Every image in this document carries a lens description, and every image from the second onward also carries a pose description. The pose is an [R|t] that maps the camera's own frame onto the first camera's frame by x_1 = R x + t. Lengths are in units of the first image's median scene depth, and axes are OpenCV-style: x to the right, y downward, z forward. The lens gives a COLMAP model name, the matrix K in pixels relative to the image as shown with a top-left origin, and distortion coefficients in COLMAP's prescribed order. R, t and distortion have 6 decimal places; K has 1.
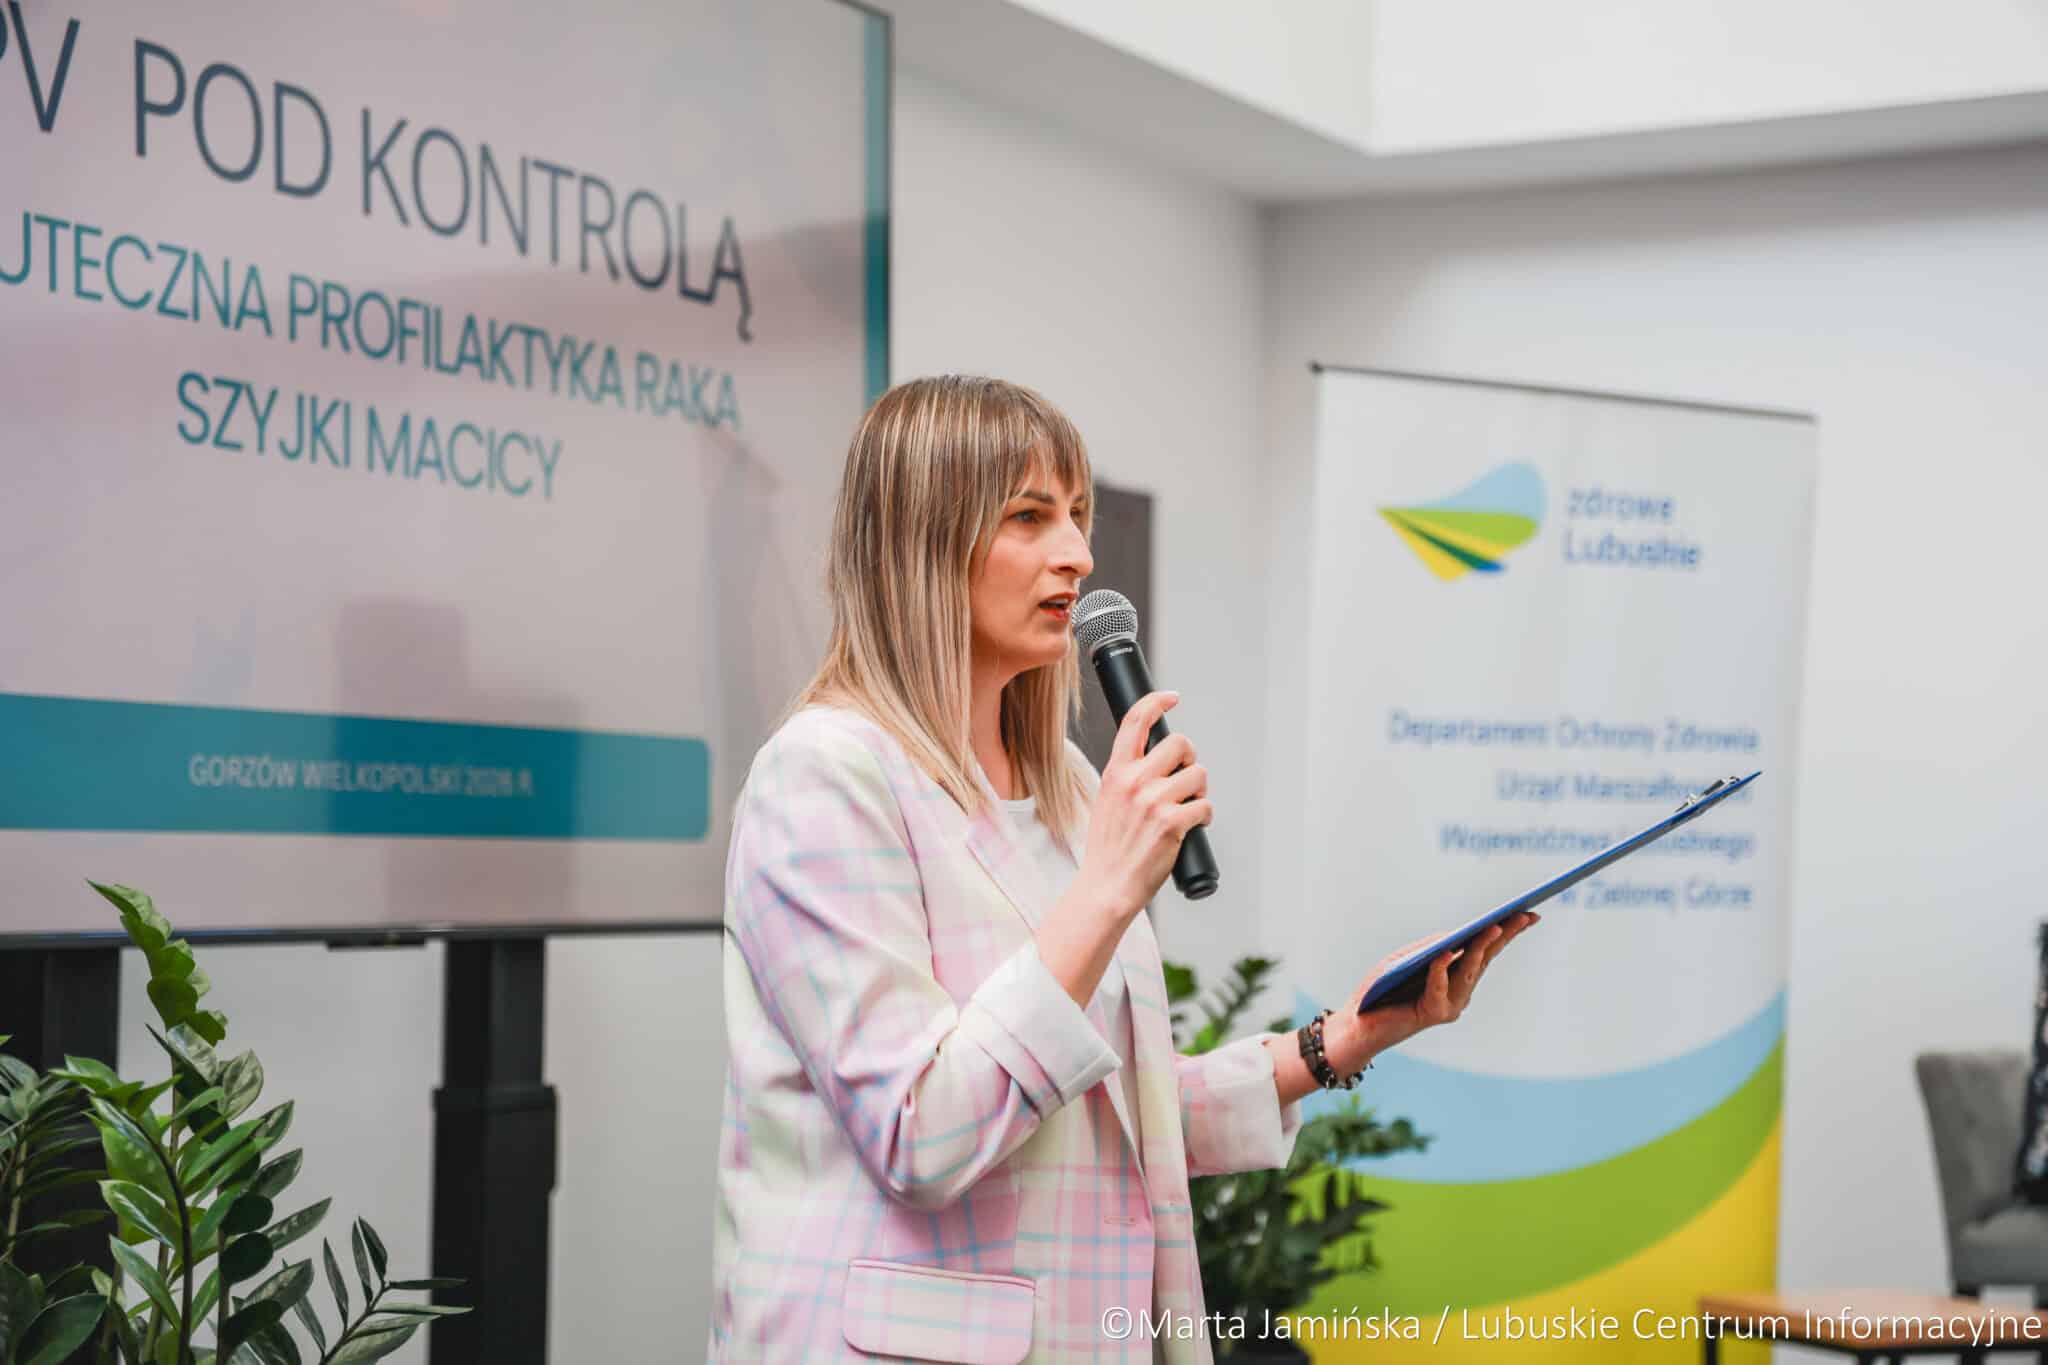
lens RADIAL K [[3799.1, 0, 1024.0], [0, 3799.1, 682.5], [0, 0, 1]] dist [-0.005883, 2.185209]
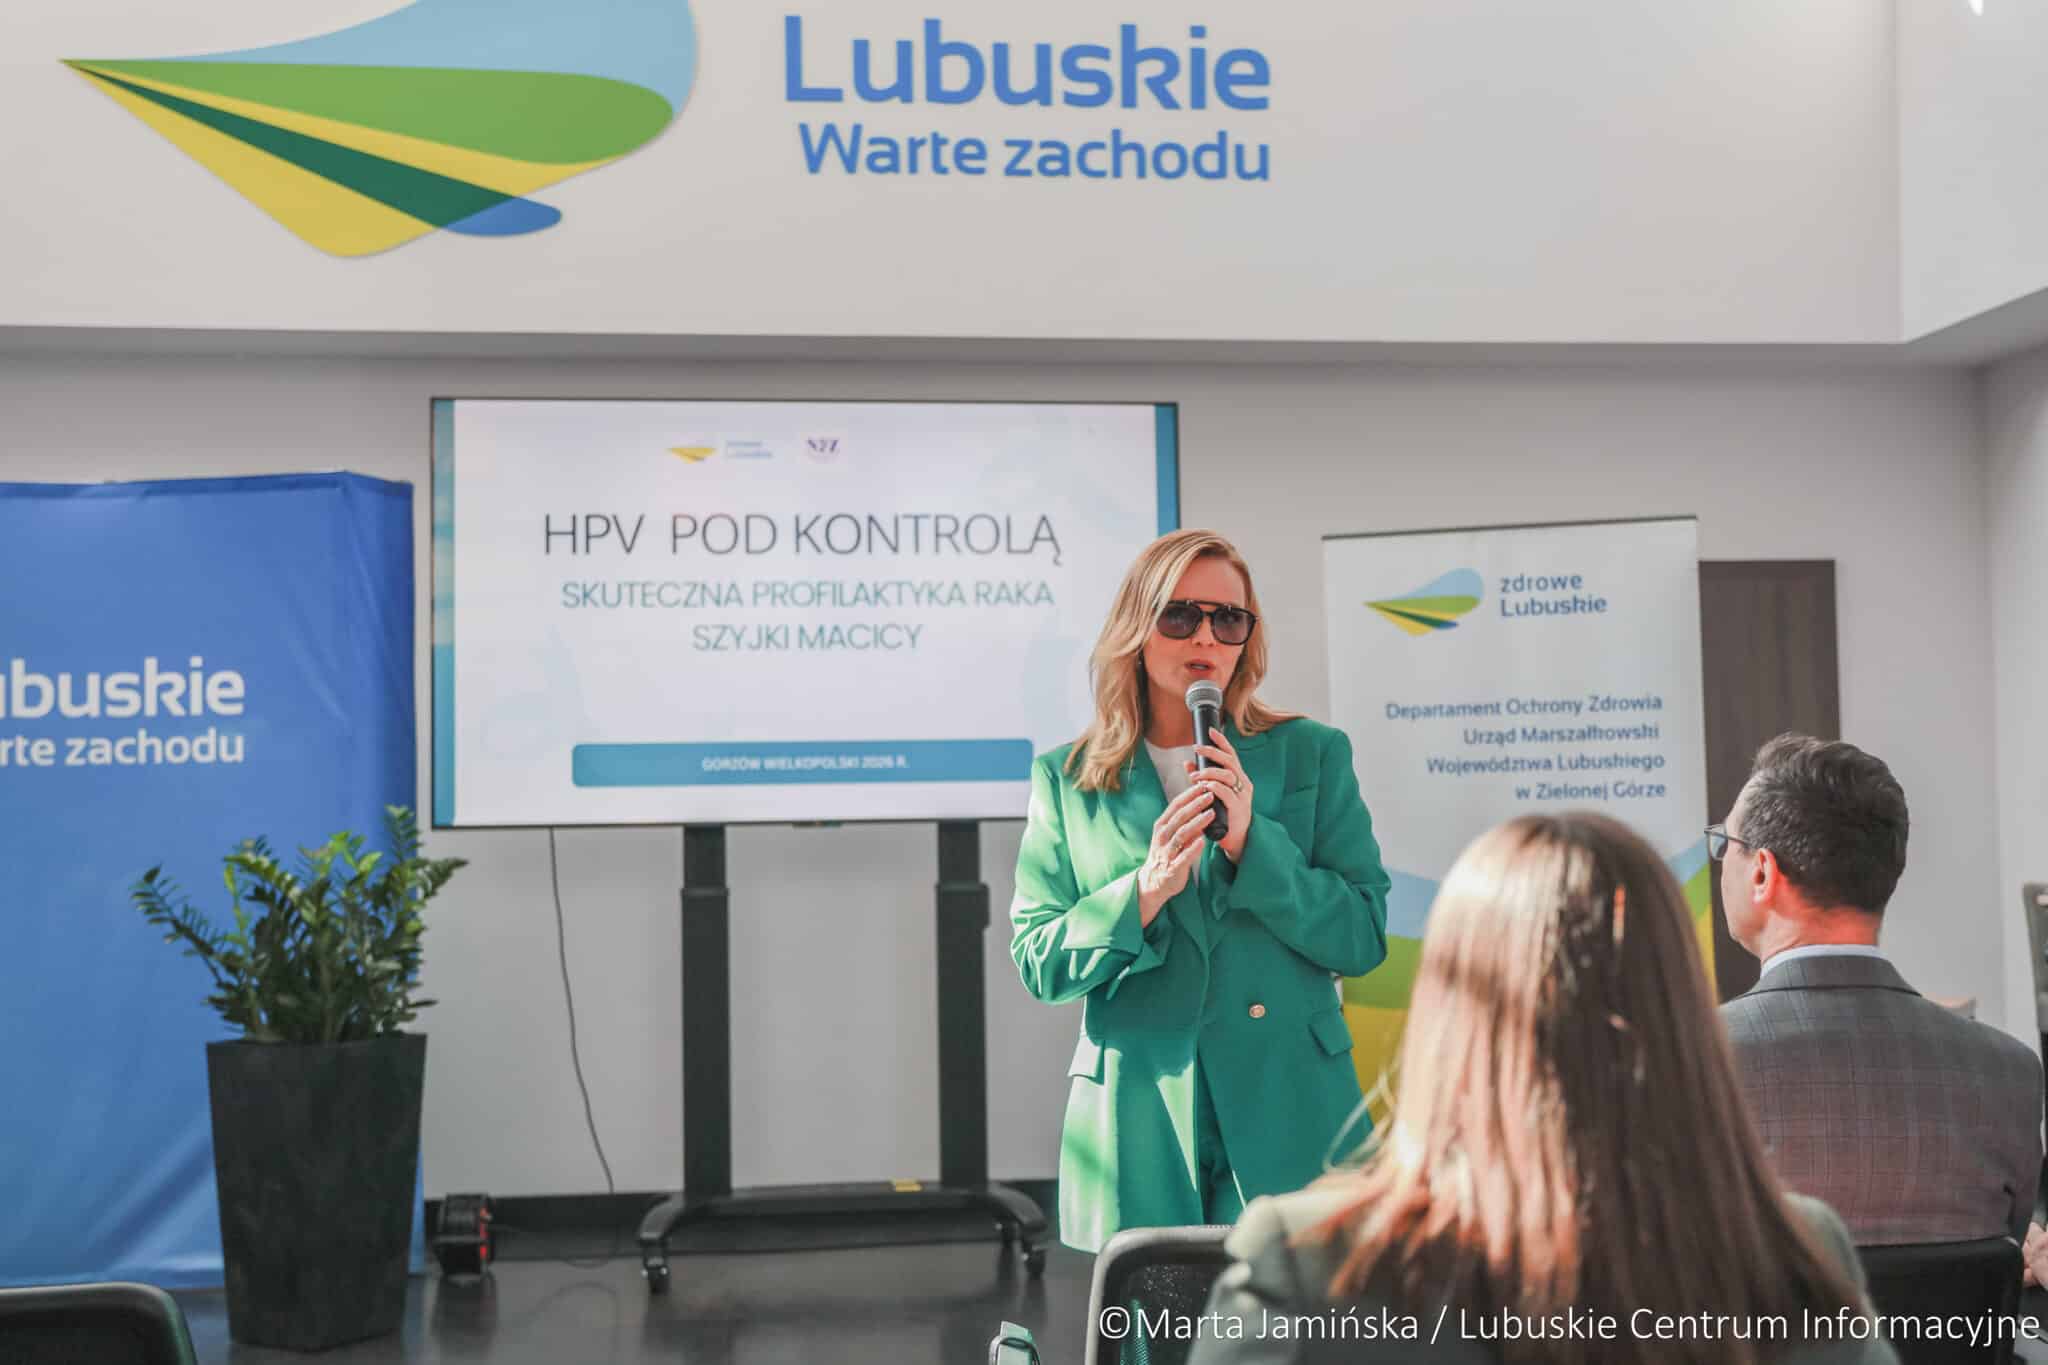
lens RADIAL K [[2382.0, 0, 1024.0], [0, 2382.0, 682.5], [0, 0, 1]] dist [0.013502, 0.023313]
pose [[0.579243, -0.063295, -0.812694, 1.212367], [0.062603, 0.997491, -0.033067, 0.031424], [0.812748, -0.031723, 0.581752, 0.144101]]
